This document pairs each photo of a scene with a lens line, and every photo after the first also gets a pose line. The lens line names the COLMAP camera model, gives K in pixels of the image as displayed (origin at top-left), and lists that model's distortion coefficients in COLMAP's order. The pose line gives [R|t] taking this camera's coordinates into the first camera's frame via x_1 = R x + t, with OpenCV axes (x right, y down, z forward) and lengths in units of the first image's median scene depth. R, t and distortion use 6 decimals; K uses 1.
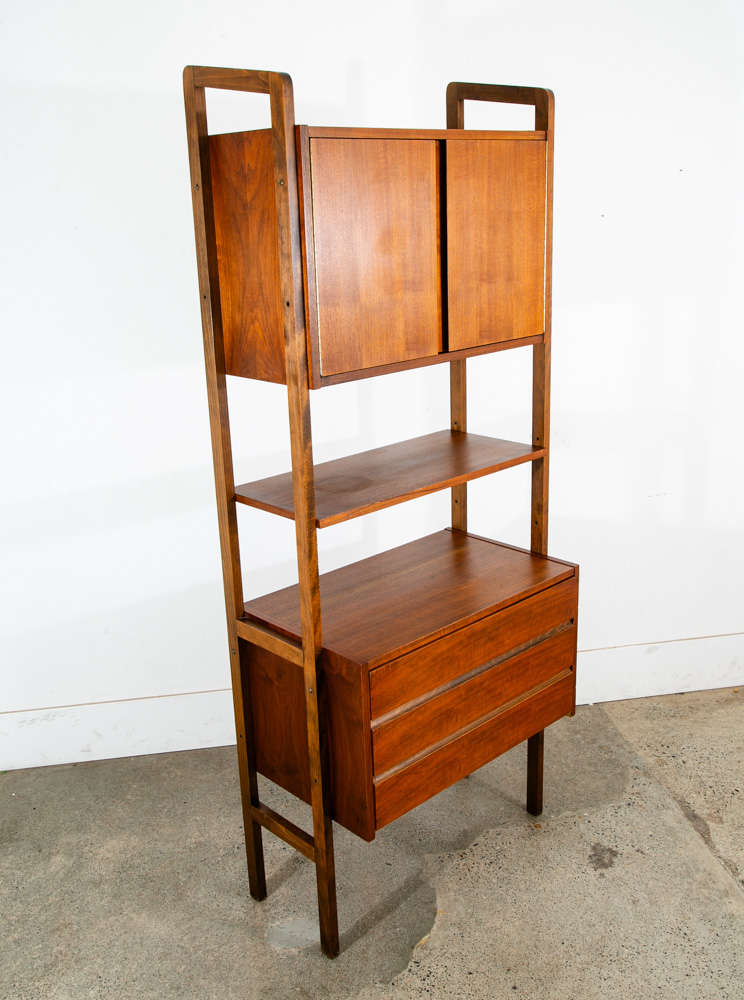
lens RADIAL K [[992.3, 0, 372.0], [0, 992.3, 500.0], [0, 0, 1]] dist [-0.018706, 0.059174]
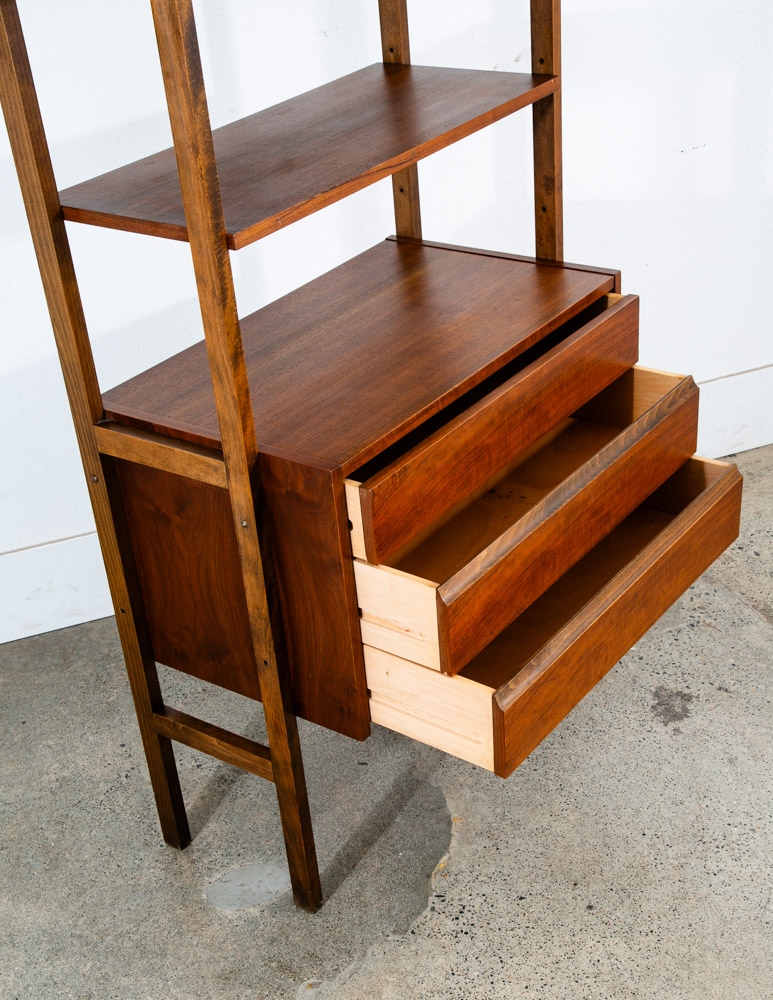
lens RADIAL K [[1447.3, 0, 383.1], [0, 1447.3, 580.7], [0, 0, 1]] dist [0.088736, 0.075582]
pose [[0.981172, -0.139680, 0.133380, -0.092513], [0.103290, 0.963053, 0.248716, 0.010477], [-0.163193, -0.230257, 0.959349, 0.106018]]
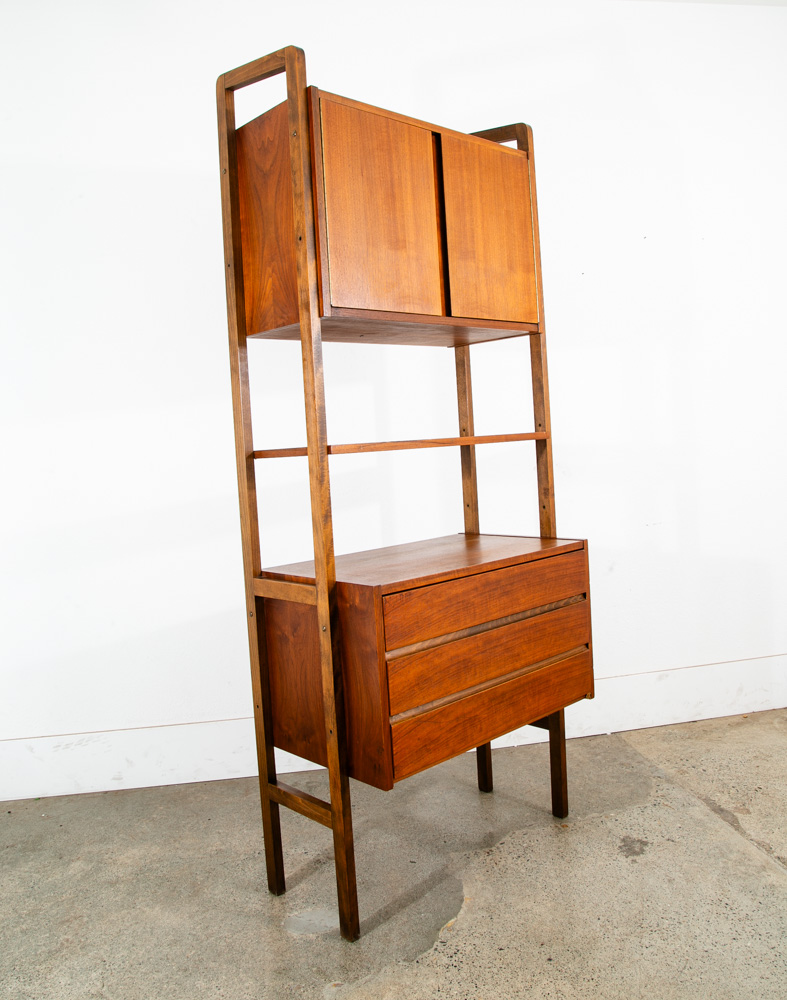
lens RADIAL K [[830.2, 0, 392.8], [0, 830.2, 476.9], [0, 0, 1]] dist [-0.103437, 0.060598]
pose [[0.999655, -0.024597, -0.009175, 0.015432], [0.021429, 0.966419, -0.256077, 0.232889], [0.015165, 0.255792, 0.966613, 0.154258]]
